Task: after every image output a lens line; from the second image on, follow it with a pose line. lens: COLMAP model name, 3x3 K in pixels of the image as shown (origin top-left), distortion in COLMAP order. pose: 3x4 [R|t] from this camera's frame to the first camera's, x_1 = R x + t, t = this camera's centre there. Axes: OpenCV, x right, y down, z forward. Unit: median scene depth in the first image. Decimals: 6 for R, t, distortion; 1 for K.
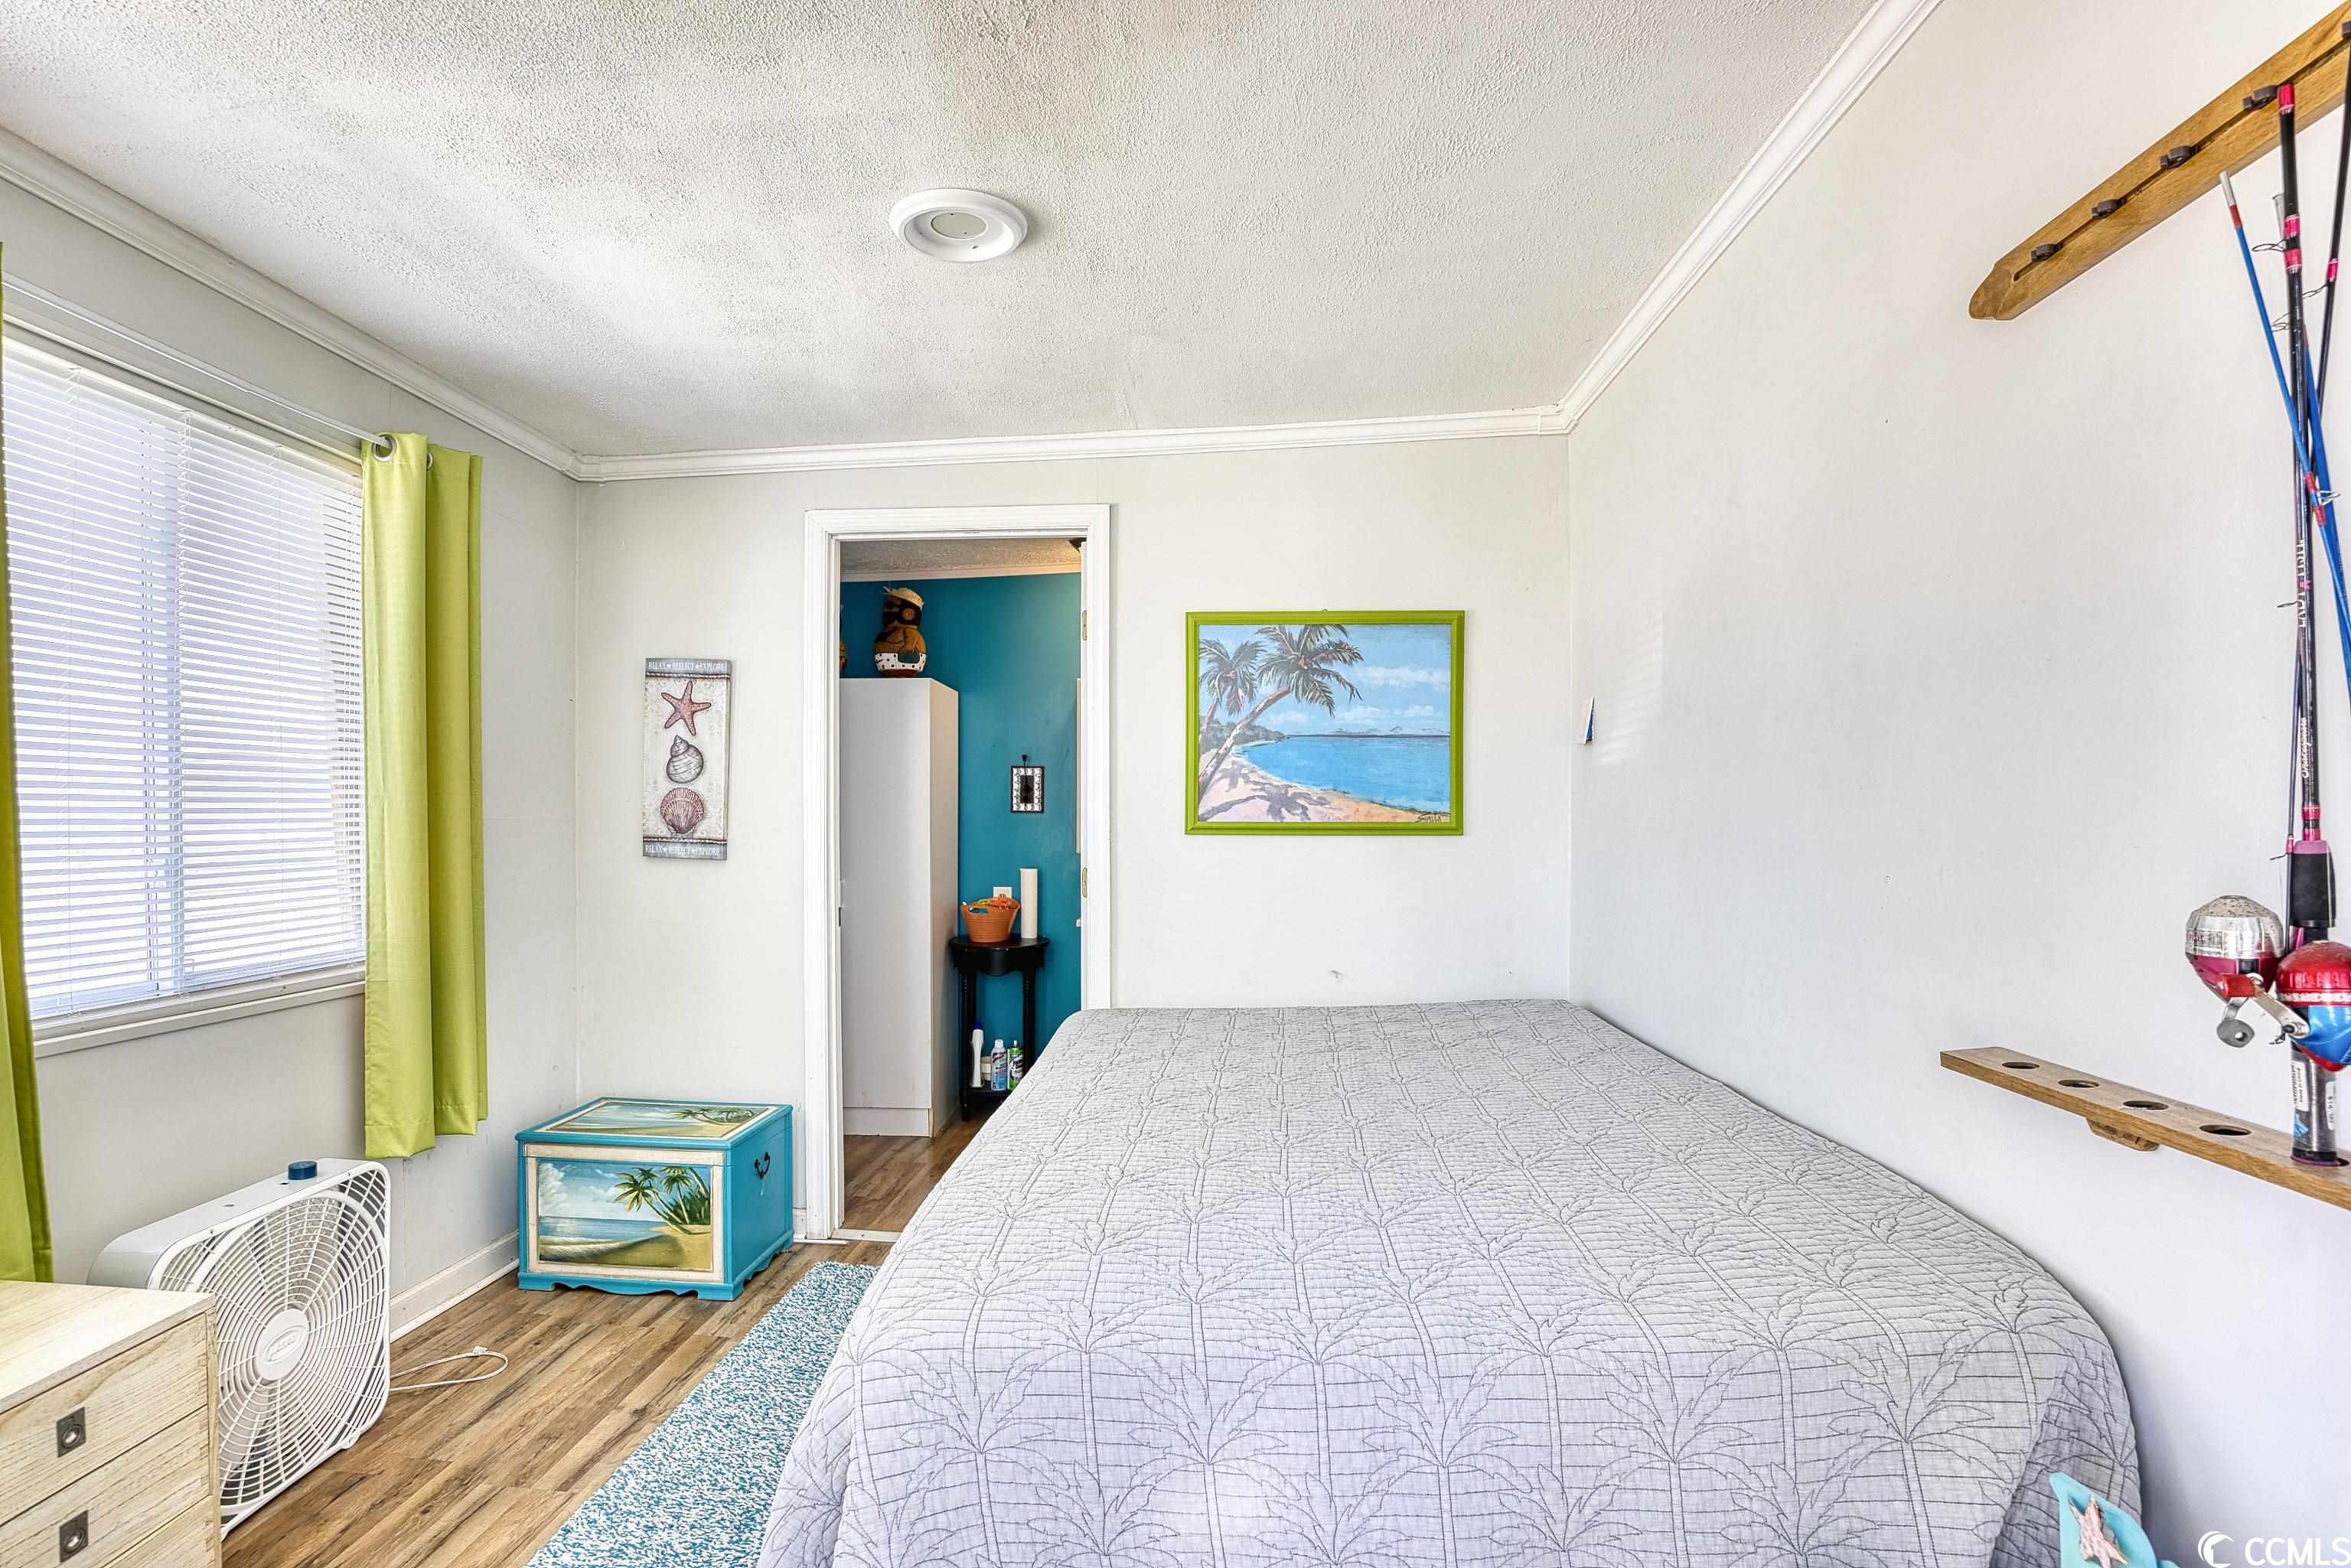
lens RADIAL K [[1117.6, 0, 1182.4], [0, 1117.6, 798.9], [0, 0, 1]] dist [-0.059575, 0.014839]
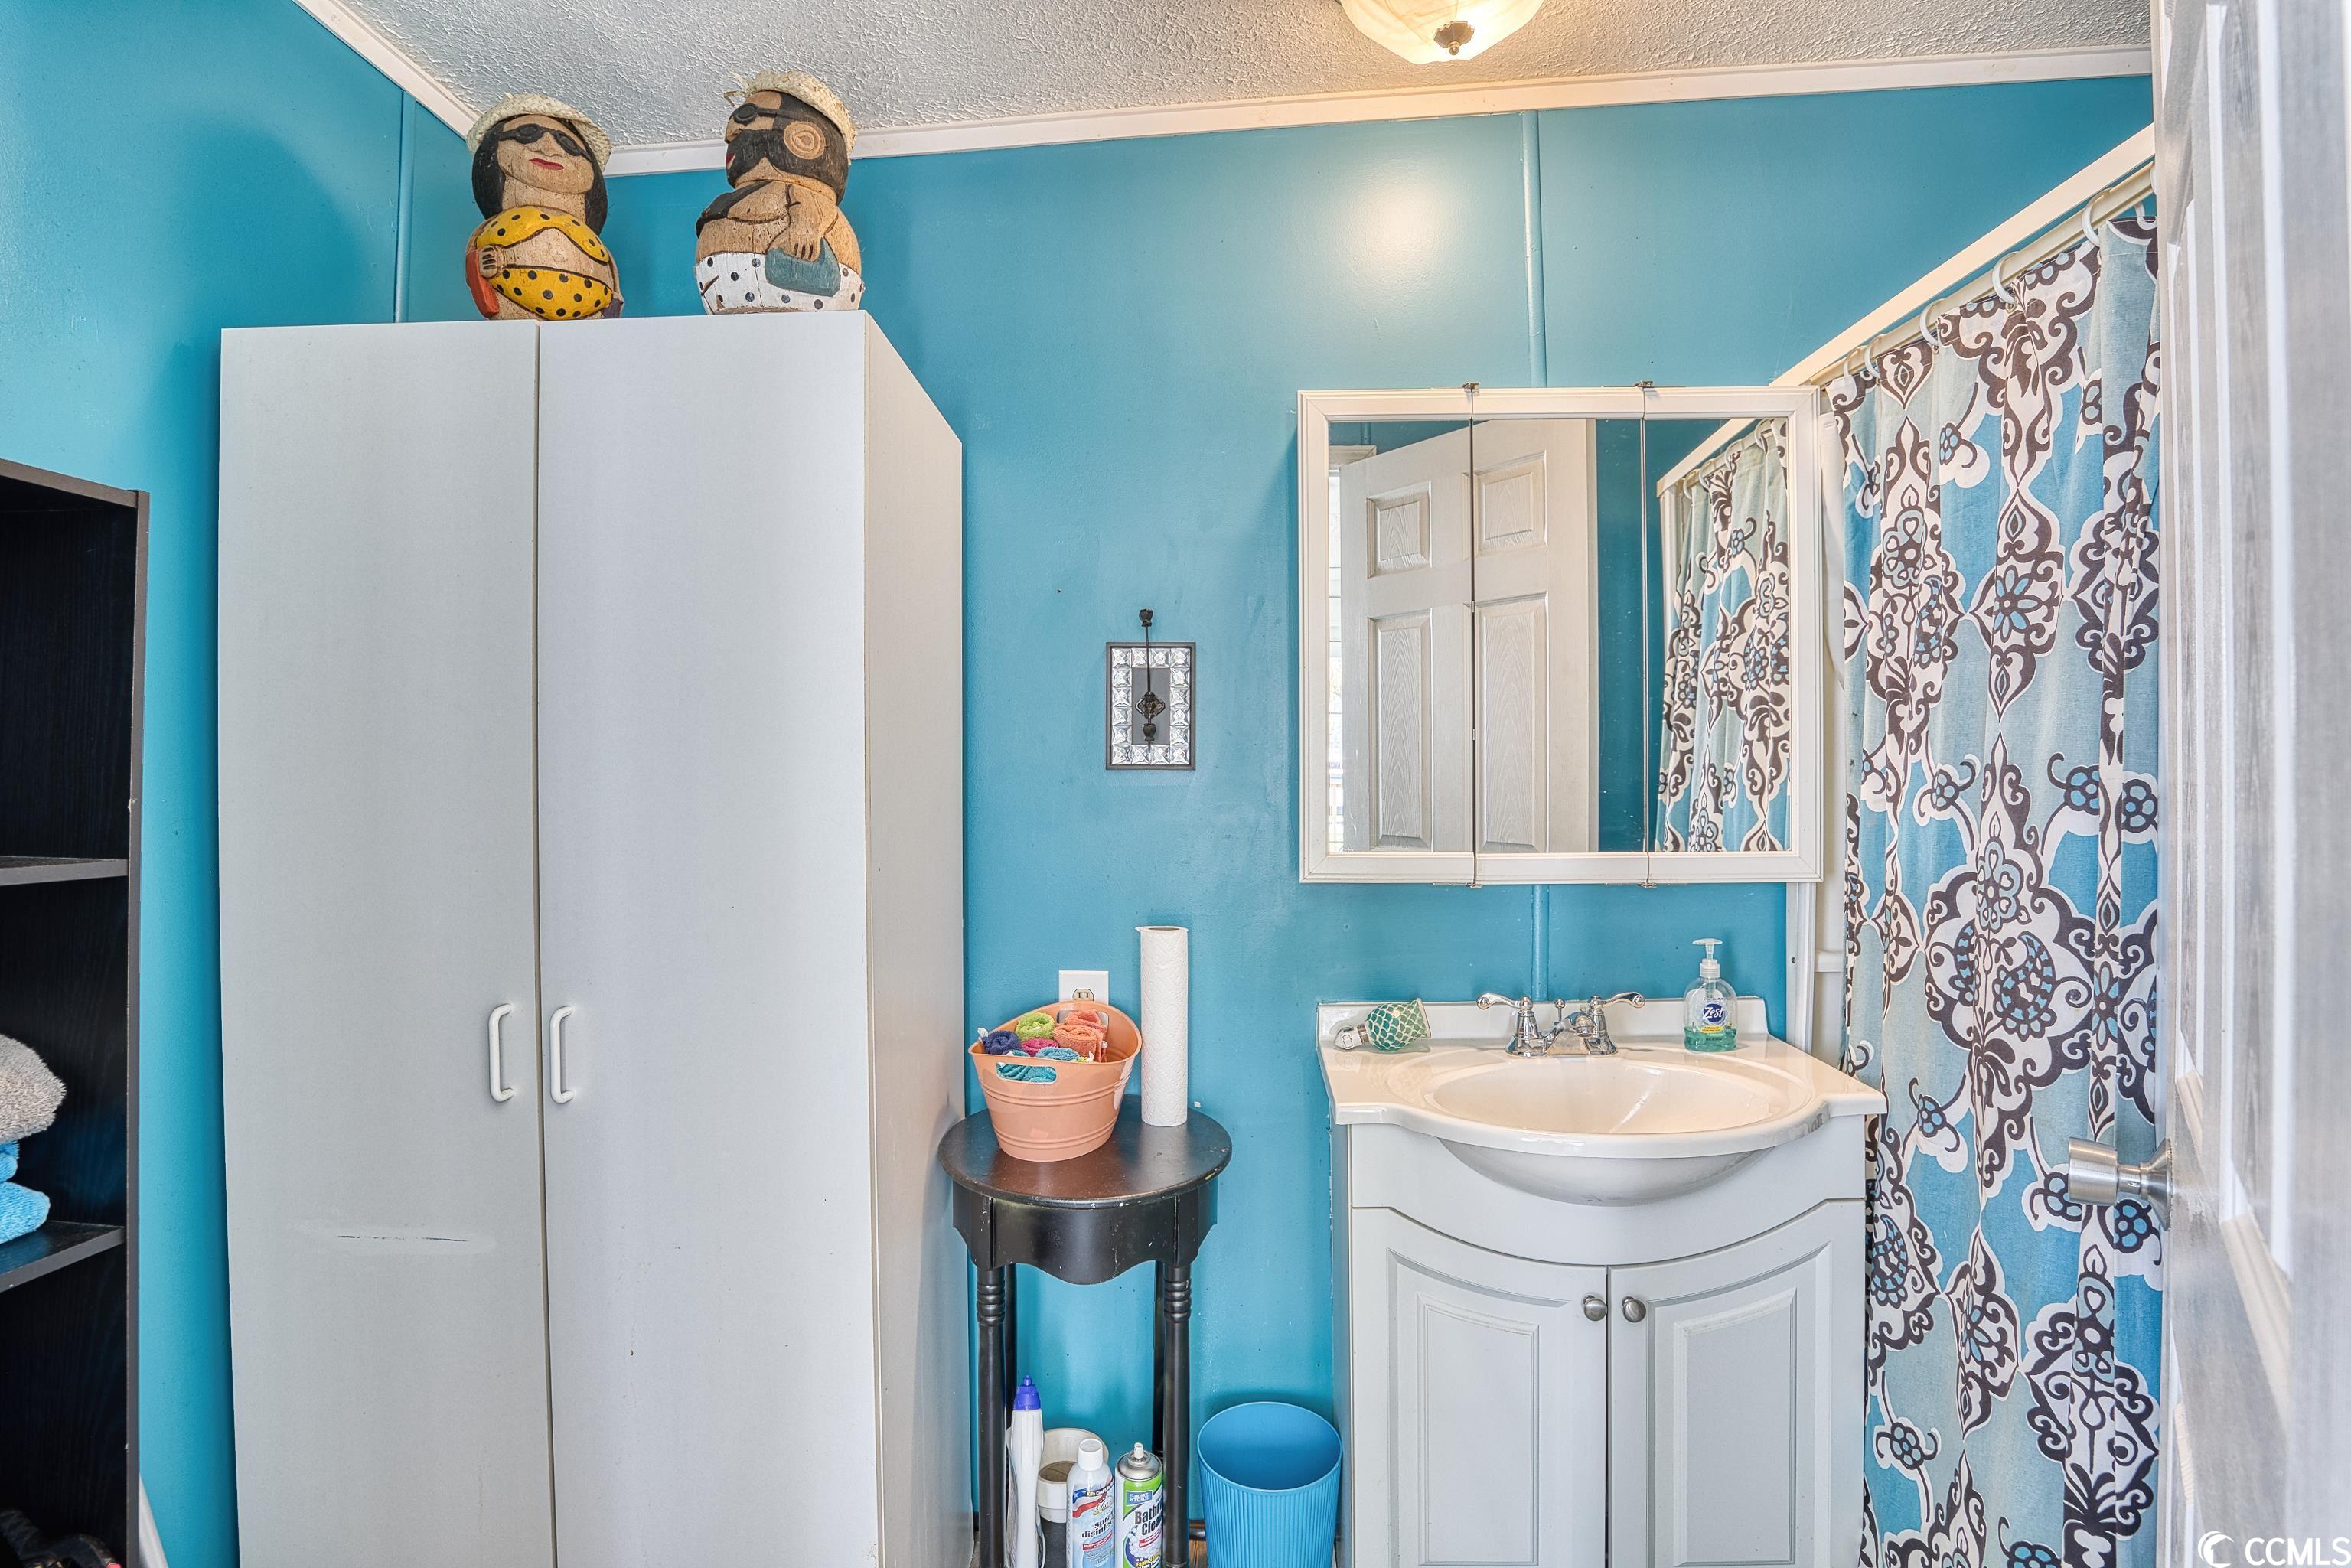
lens RADIAL K [[1121.5, 0, 1212.3], [0, 1121.5, 727.8], [0, 0, 1]] dist [-0.027248, 0.000415]
pose [[0.999921, -0.008651, 0.009113, -0.124697], [0.008884, 0.999626, -0.025872, 0.008777], [-0.008886, 0.025951, 0.999624, 0.638872]]
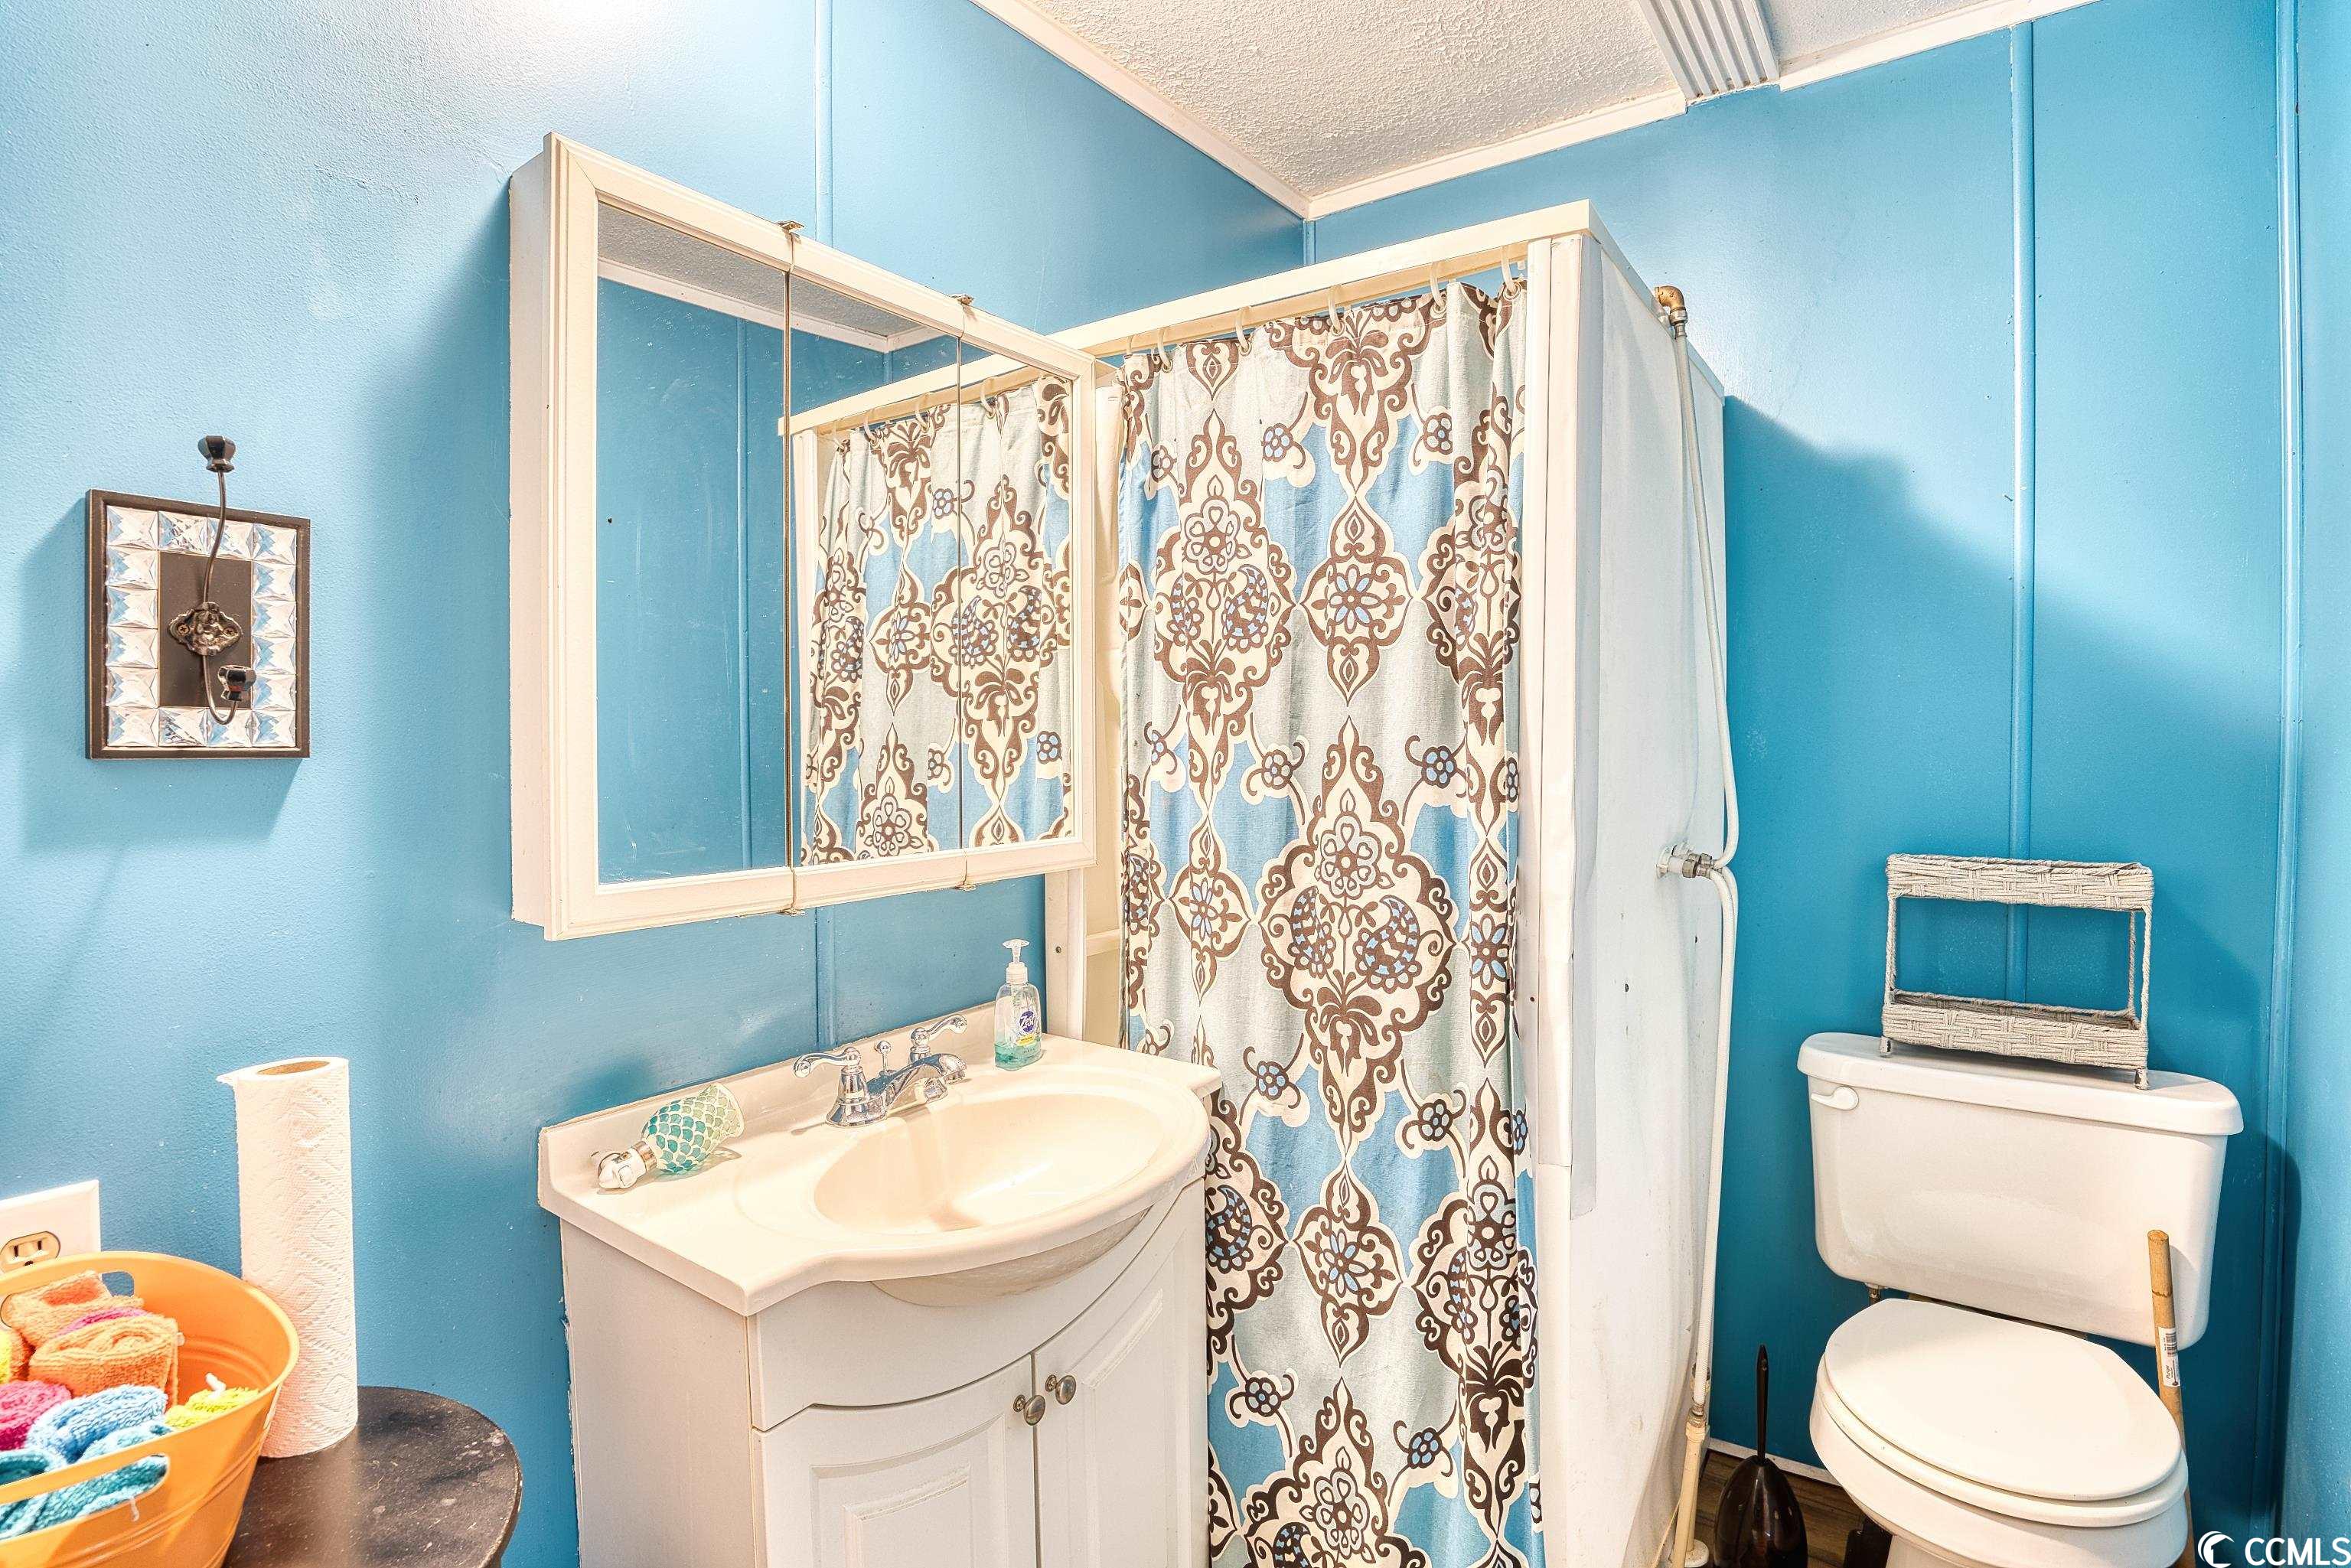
lens RADIAL K [[1128.6, 0, 1176.6], [0, 1128.6, 729.9], [0, 0, 1]] dist [-0.062420, 0.018083]
pose [[0.549840, -0.001606, 0.835268, -0.206456], [0.002671, 0.999996, 0.000165, 0.008212], [-0.835266, 0.002141, 0.549843, 0.779873]]
